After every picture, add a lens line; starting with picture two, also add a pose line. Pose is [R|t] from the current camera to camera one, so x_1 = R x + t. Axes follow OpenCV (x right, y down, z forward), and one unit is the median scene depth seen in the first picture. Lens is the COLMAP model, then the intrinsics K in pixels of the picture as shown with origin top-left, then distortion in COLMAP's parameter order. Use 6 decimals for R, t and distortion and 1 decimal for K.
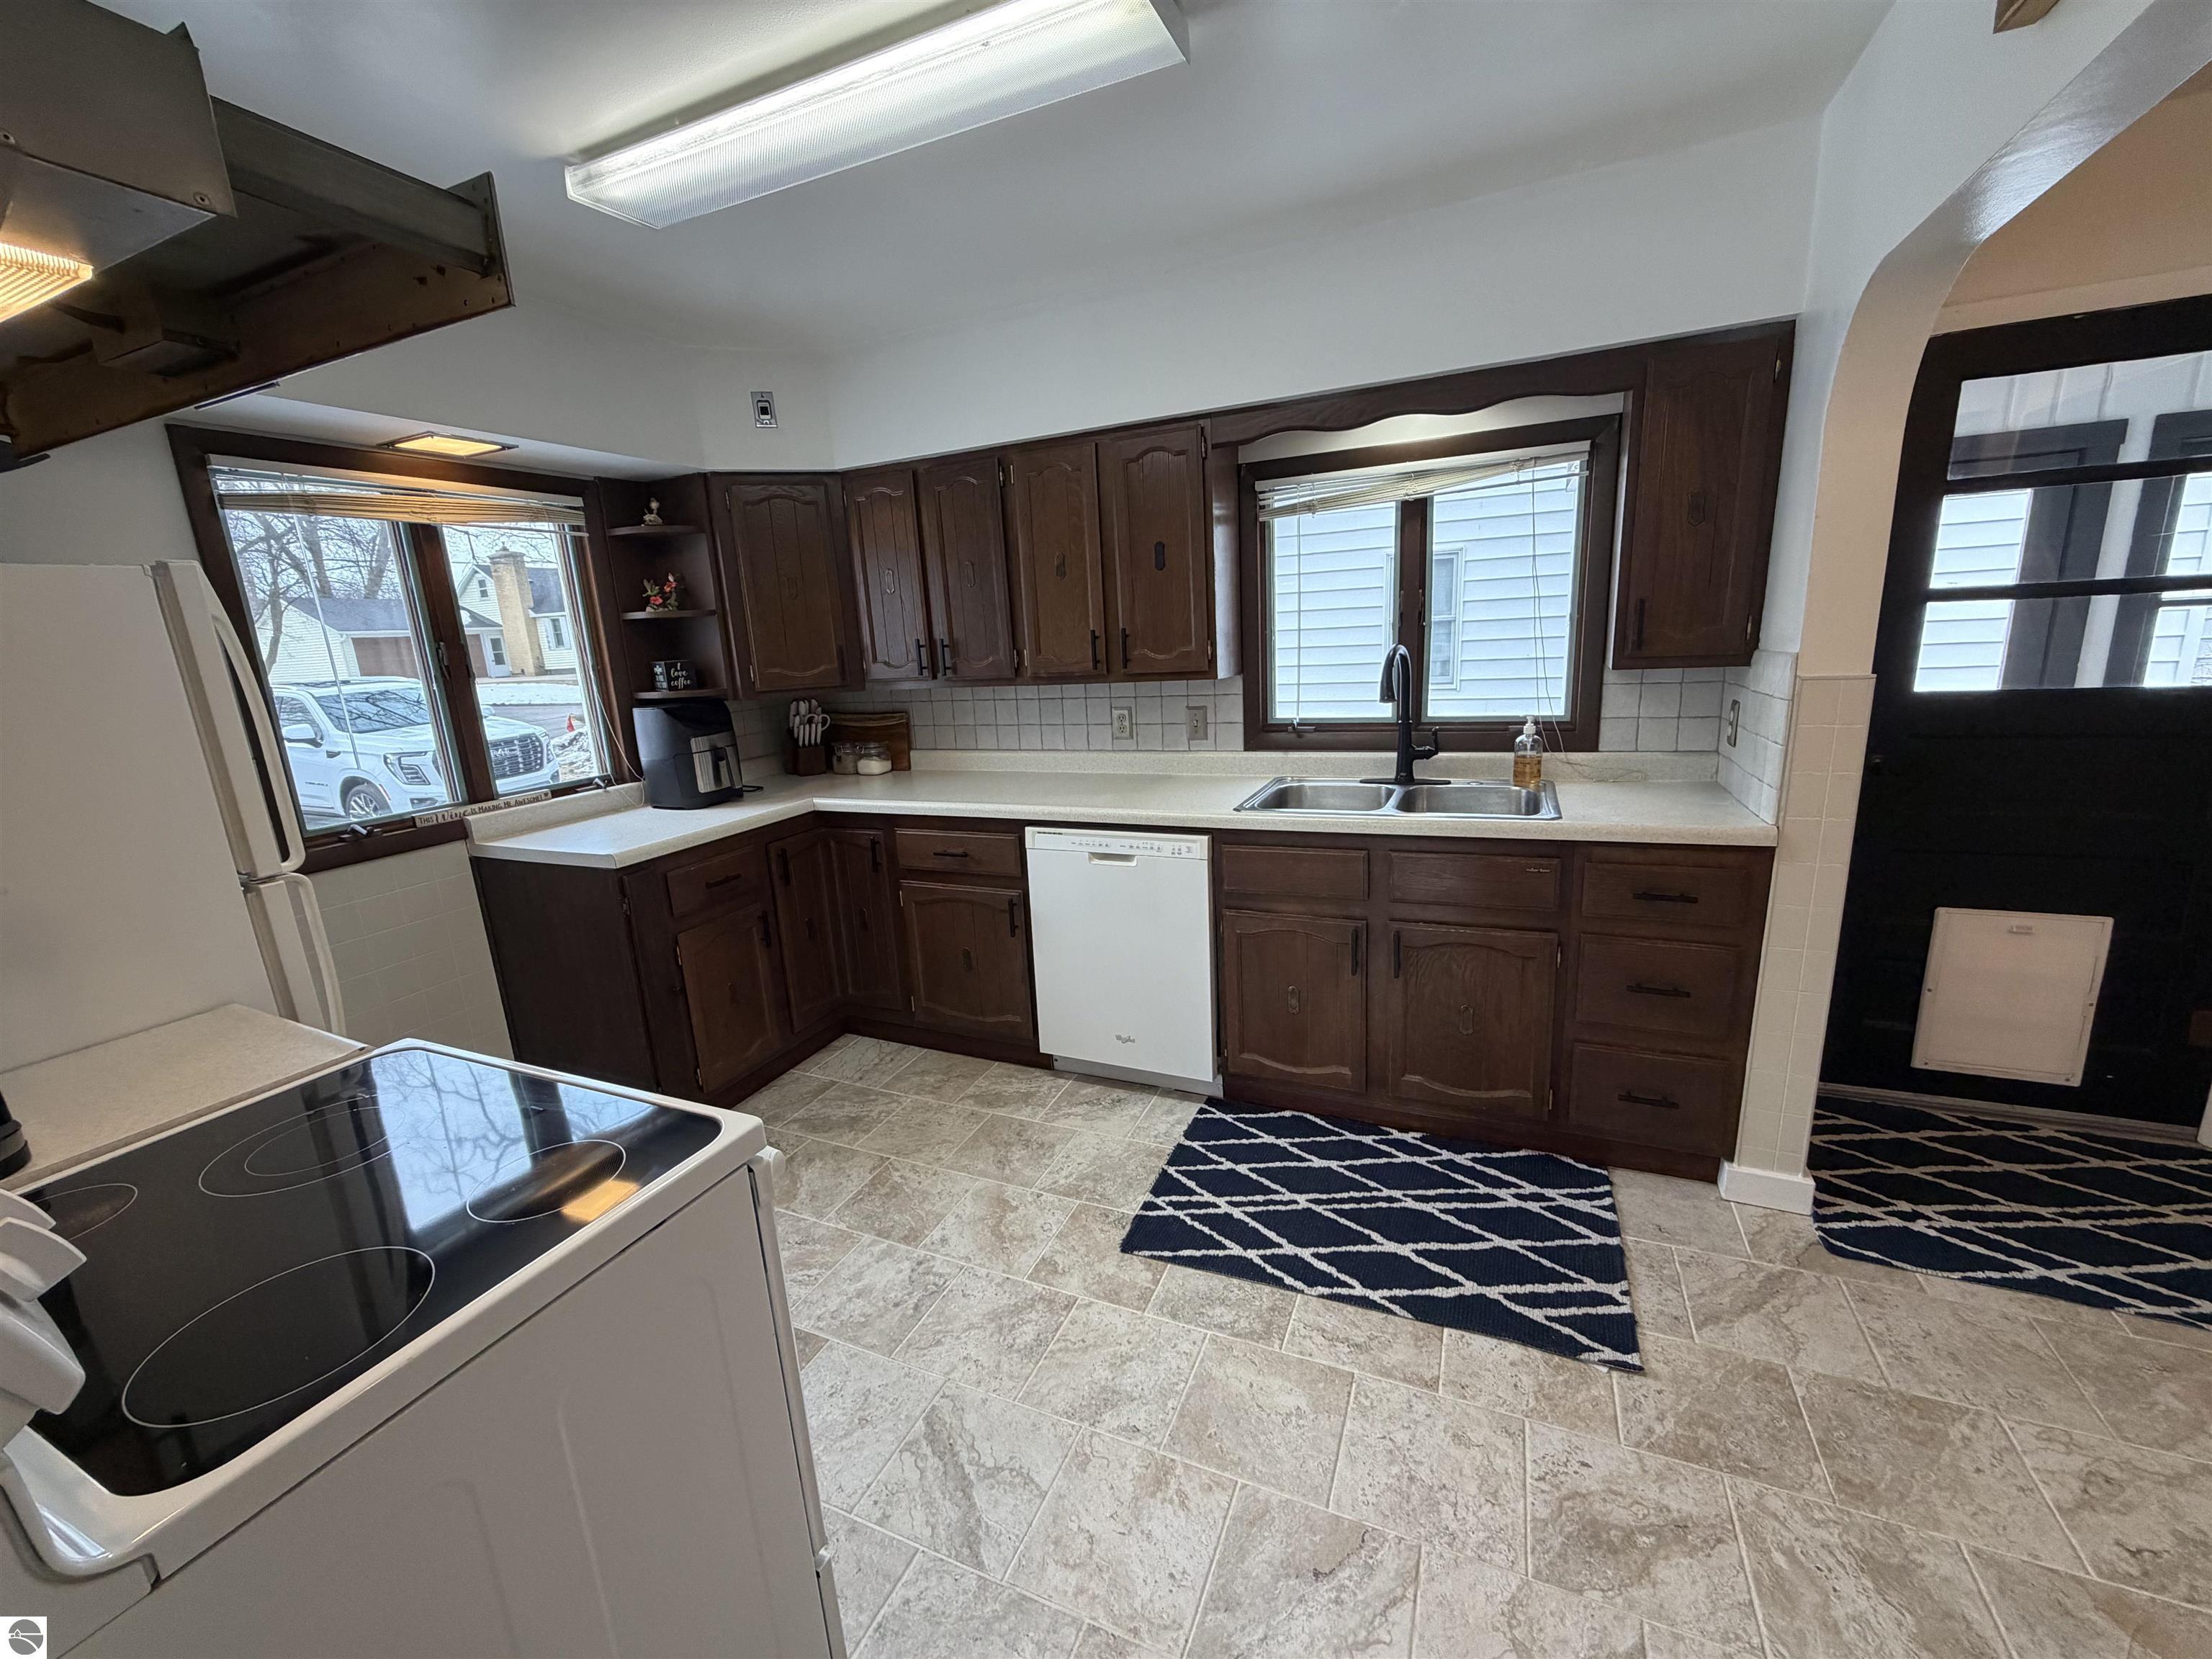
lens RADIAL K [[881.9, 0, 1099.9], [0, 881.9, 831.1], [0, 0, 1]] dist [0.000086, -0.000064]
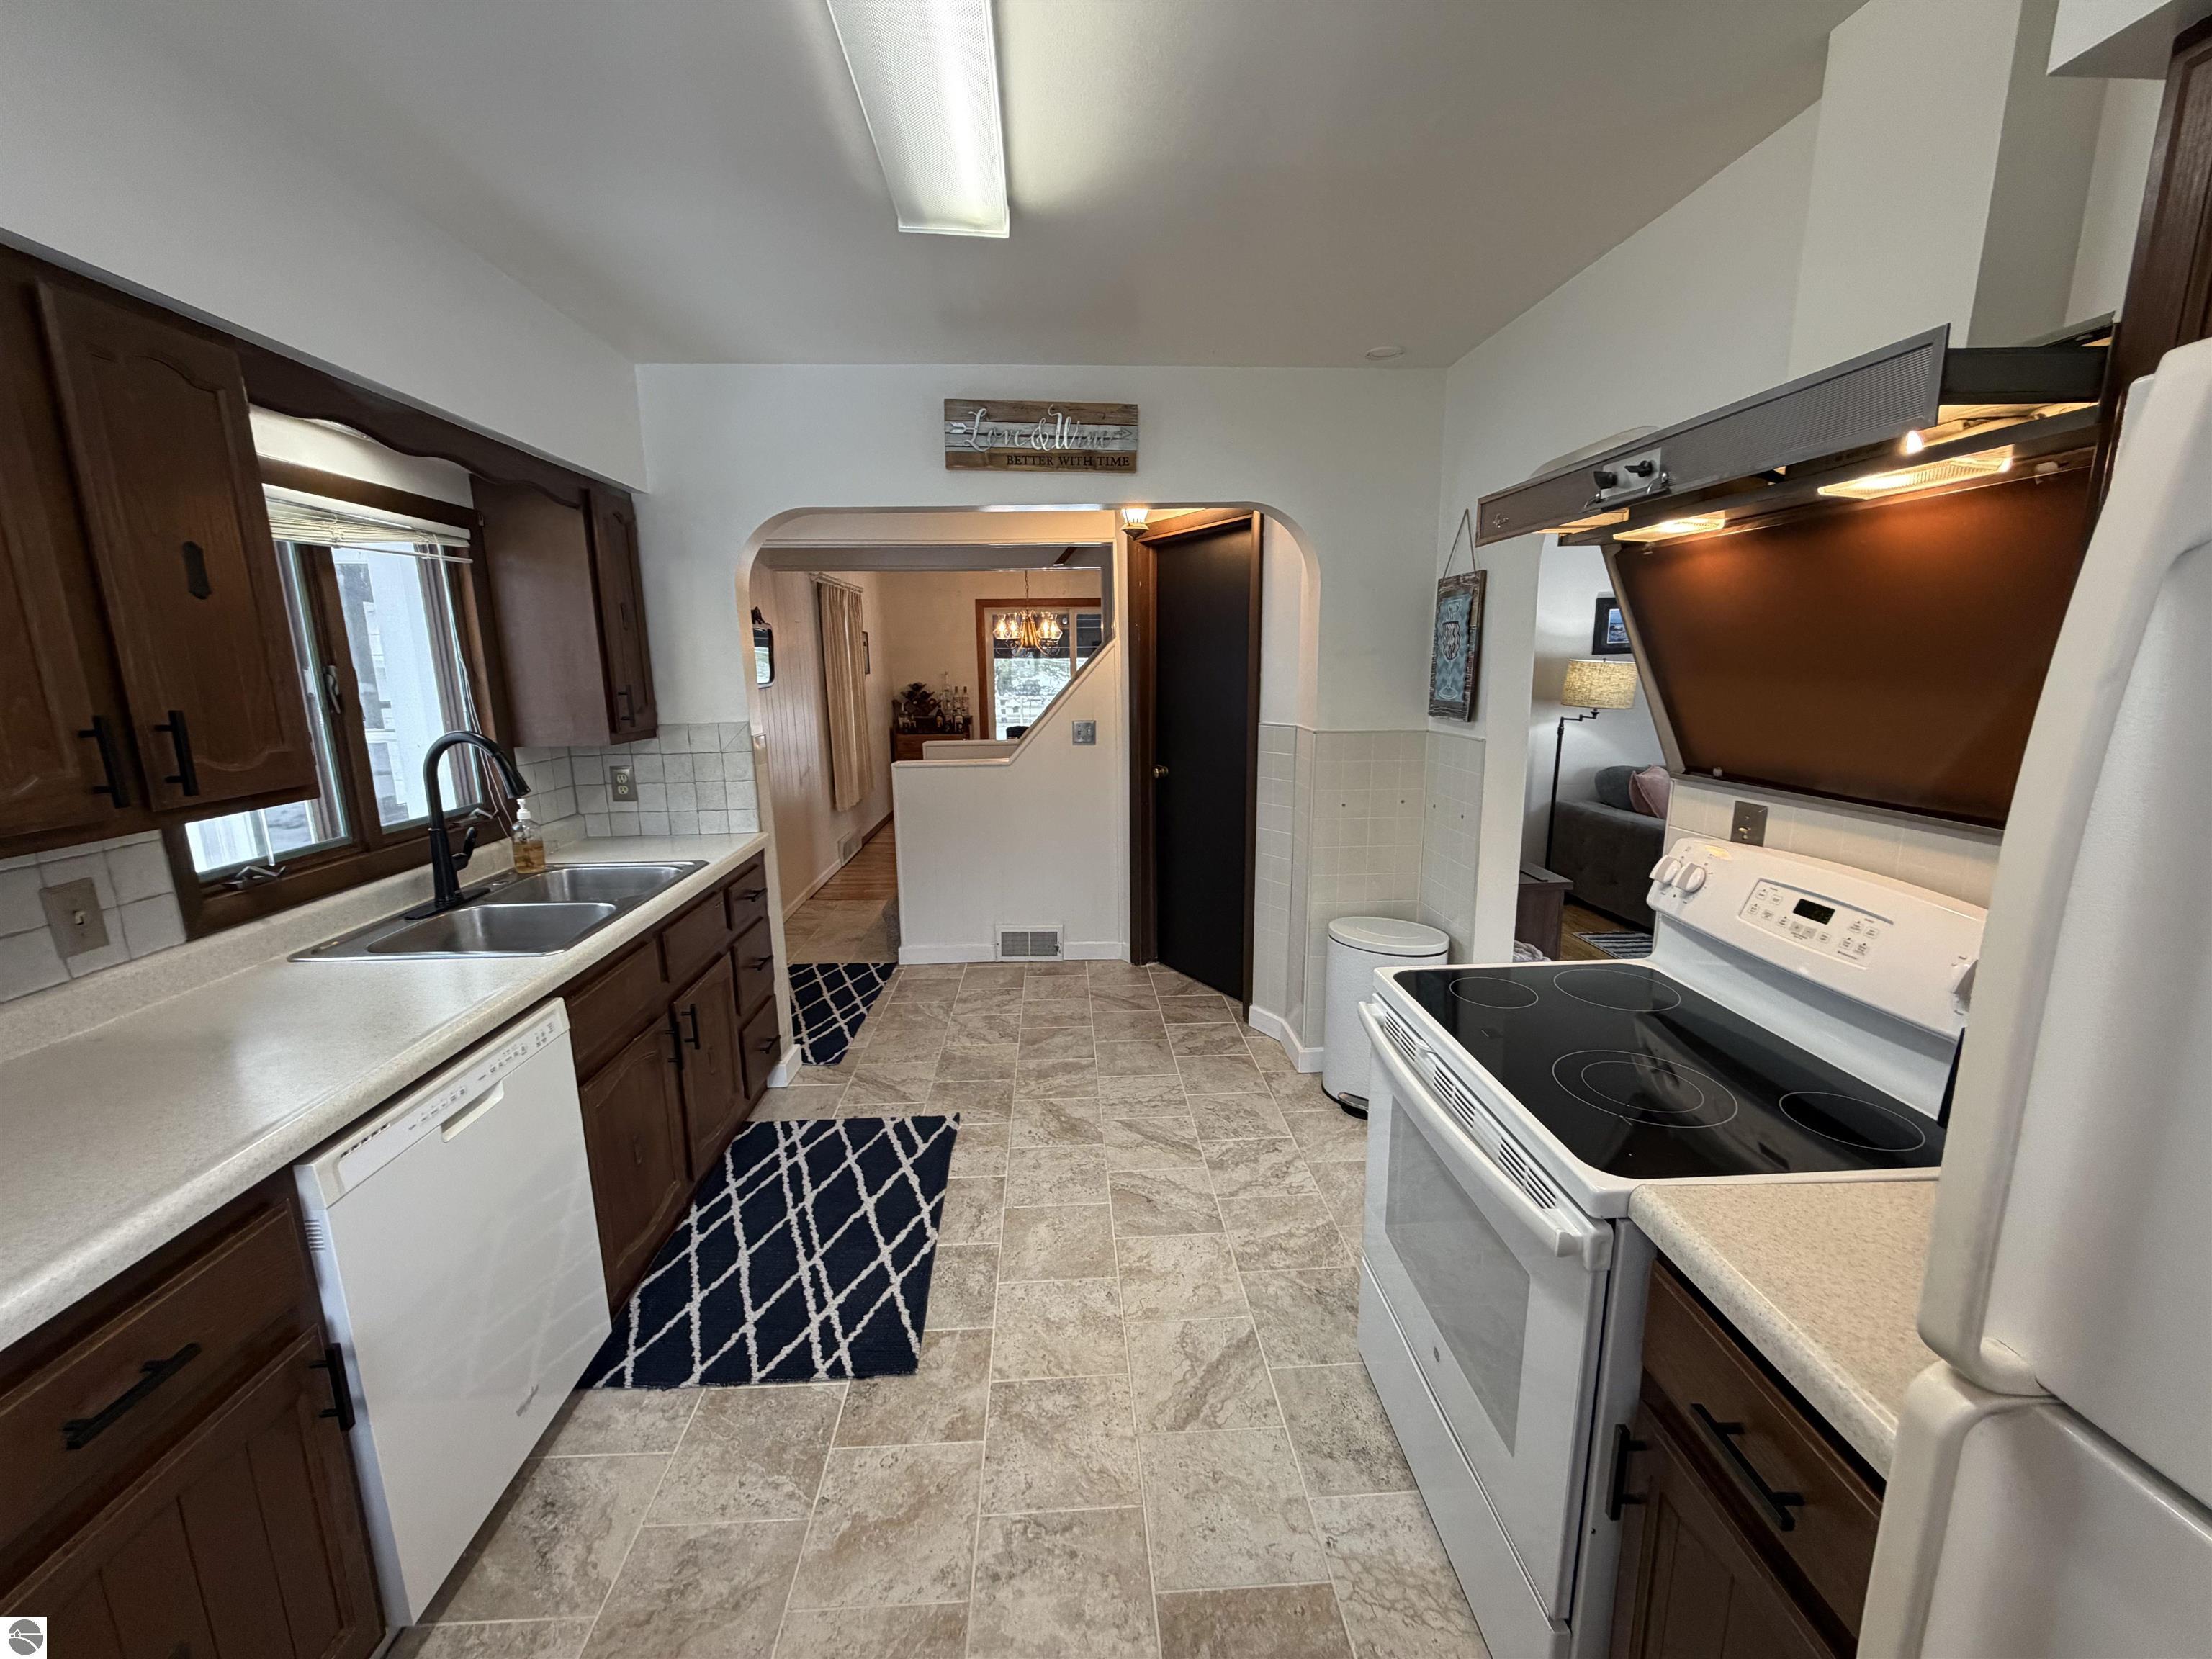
lens RADIAL K [[881.9, 0, 1101.9], [0, 881.9, 830.5], [0, 0, 1]] dist [0.000086, -0.000064]
pose [[-0.458331, -0.109884, 0.881962, -0.746036], [0.234808, 0.942100, 0.239400, -0.204145], [-0.857203, 0.316816, -0.405992, 0.959002]]
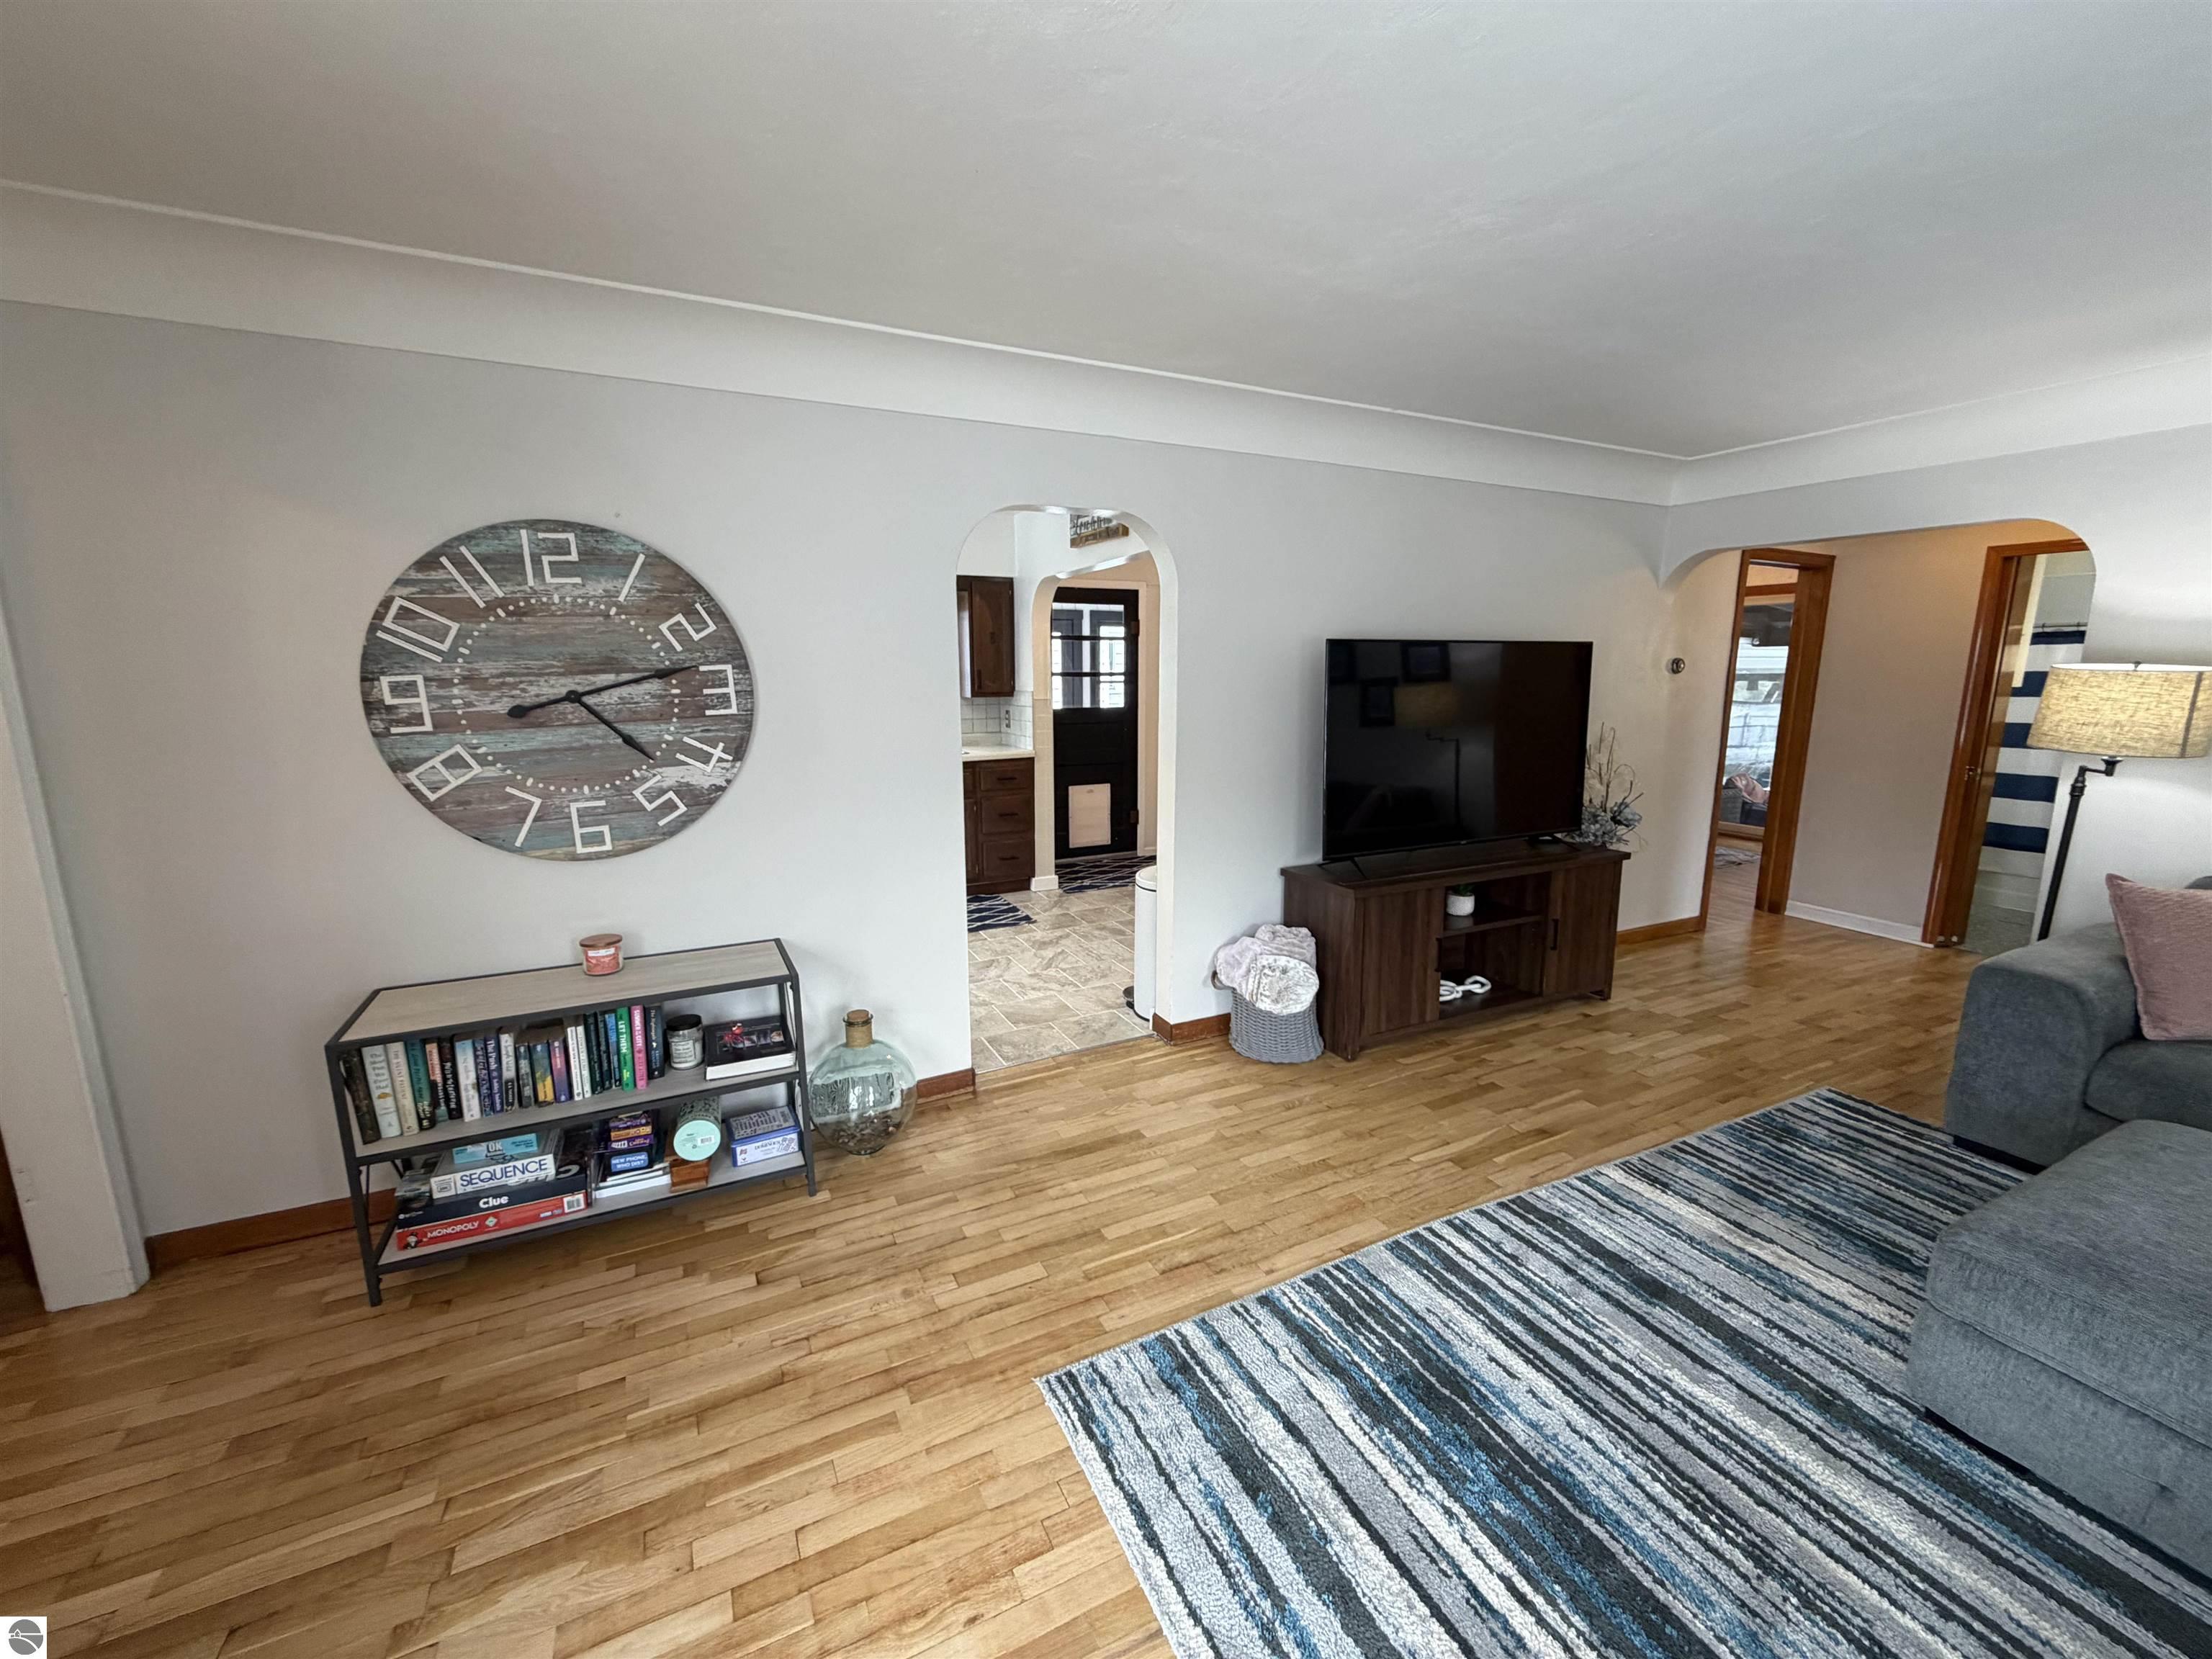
lens RADIAL K [[881.9, 0, 1104.7], [0, 881.9, 826.8], [0, 0, 1]] dist [0.000086, -0.000064]
pose [[0.633377, -0.085145, 0.769145, -1.152090], [0.140204, 0.990105, -0.005850, 0.253501], [-0.761036, 0.111543, 0.639048, -0.861964]]
